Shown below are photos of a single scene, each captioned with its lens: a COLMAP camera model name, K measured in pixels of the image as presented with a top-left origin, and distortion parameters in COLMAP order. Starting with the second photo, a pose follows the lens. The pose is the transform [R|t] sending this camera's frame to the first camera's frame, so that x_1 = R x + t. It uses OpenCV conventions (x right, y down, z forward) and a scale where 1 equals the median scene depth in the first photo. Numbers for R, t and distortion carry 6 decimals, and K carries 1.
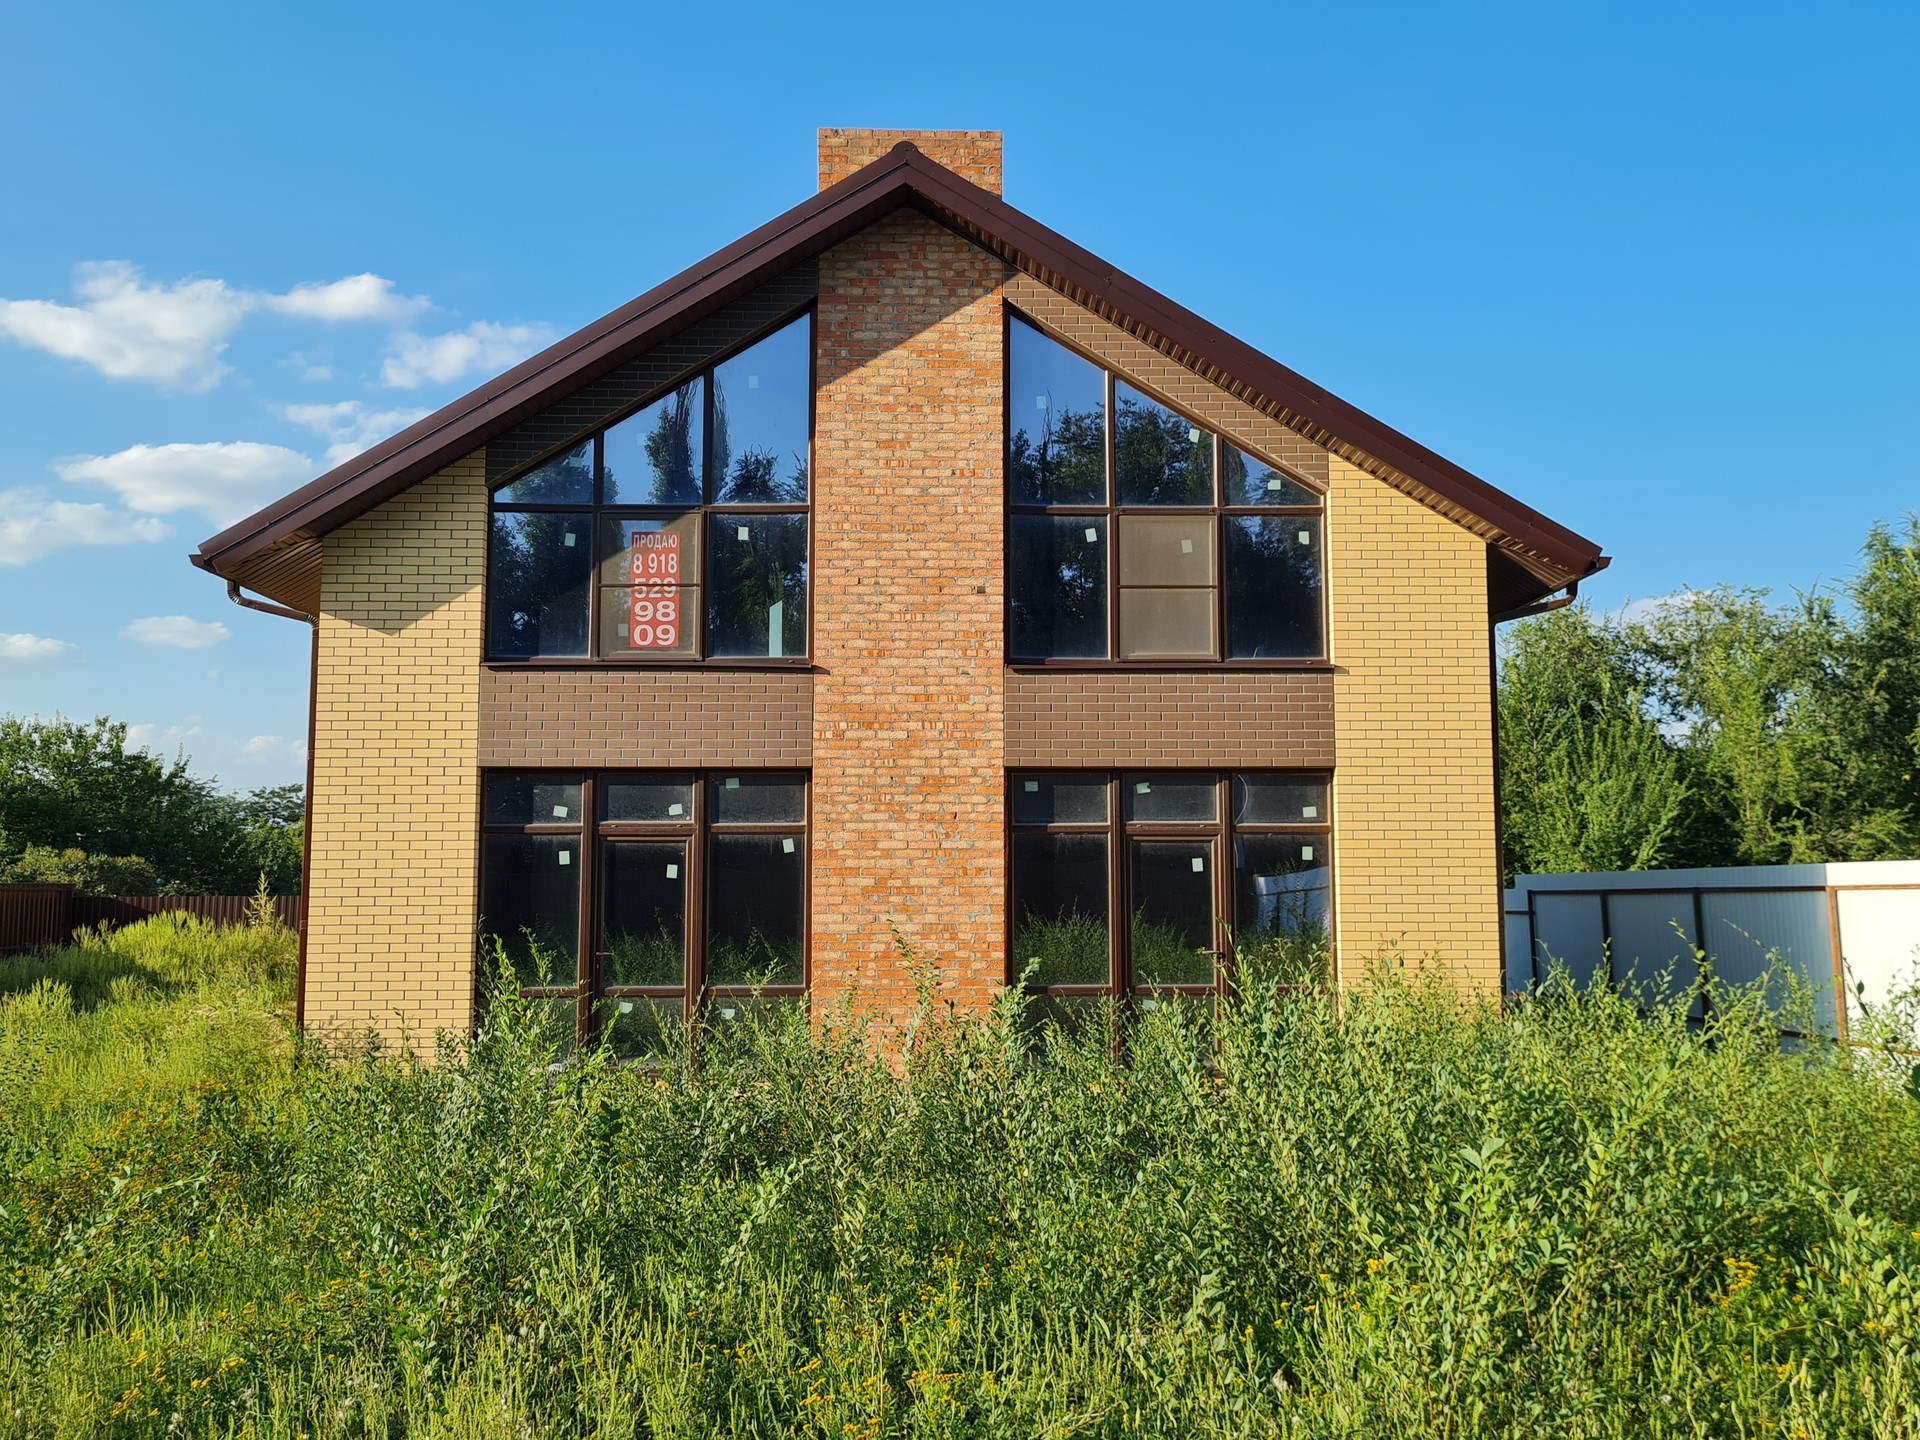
lens RADIAL K [[1454.6, 0, 960.0], [0, 1454.6, 719.5], [0, 0, 1]] dist [-0.007151, -0.000773]
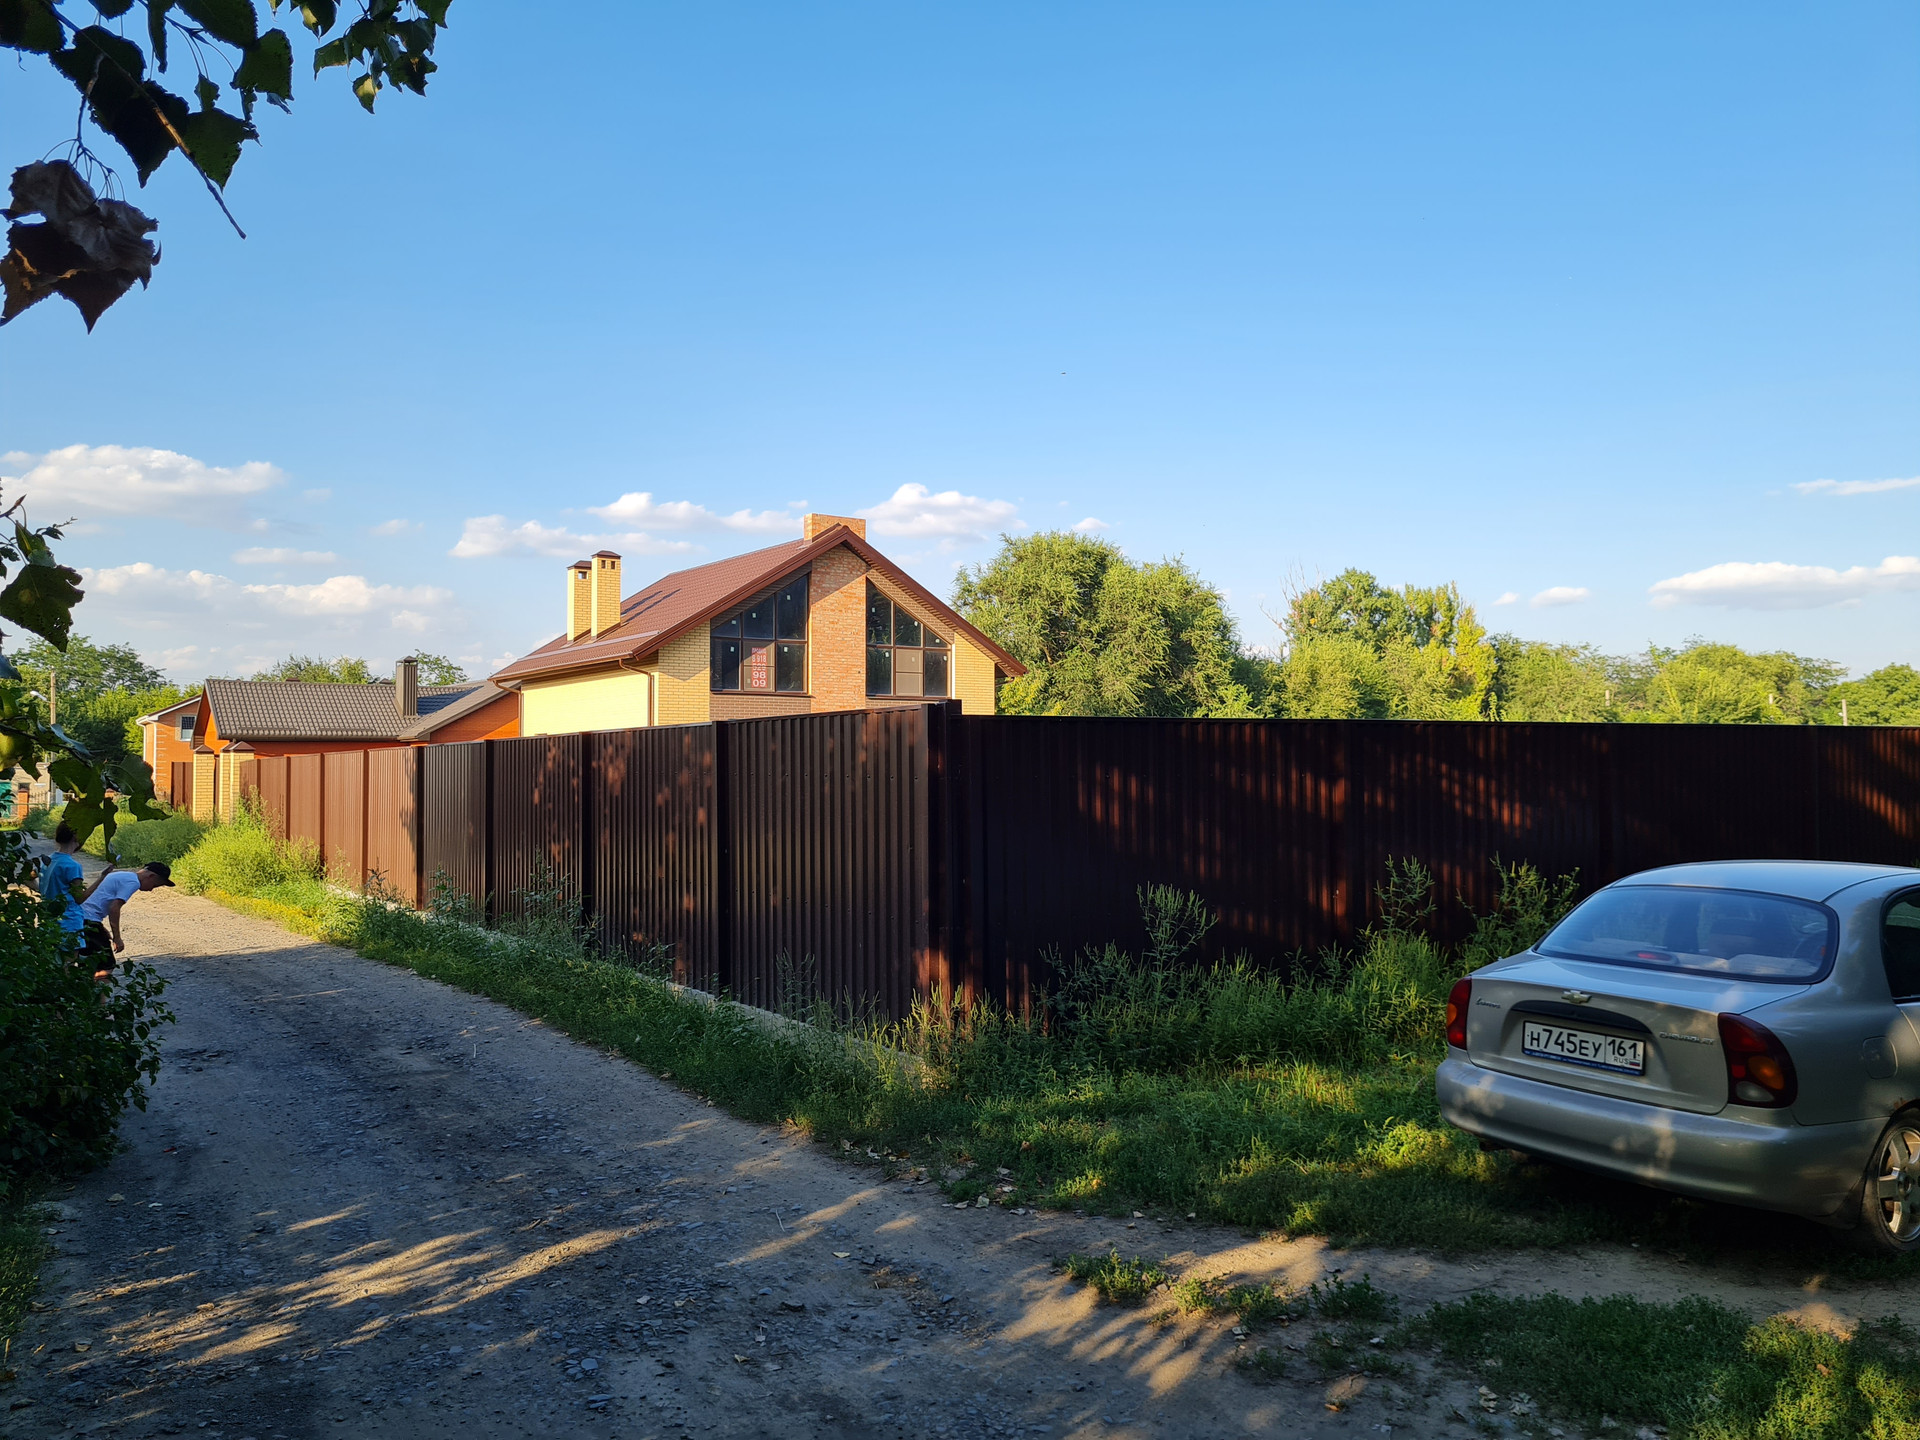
lens RADIAL K [[1454.6, 0, 959.9], [0, 1454.6, 720.3], [0, 0, 1]] dist [-0.007151, -0.000773]
pose [[0.840967, 0.013444, 0.540920, -1.469535], [-0.058946, 0.996018, 0.066888, -0.205078], [-0.537866, -0.088136, 0.838410, -1.715961]]
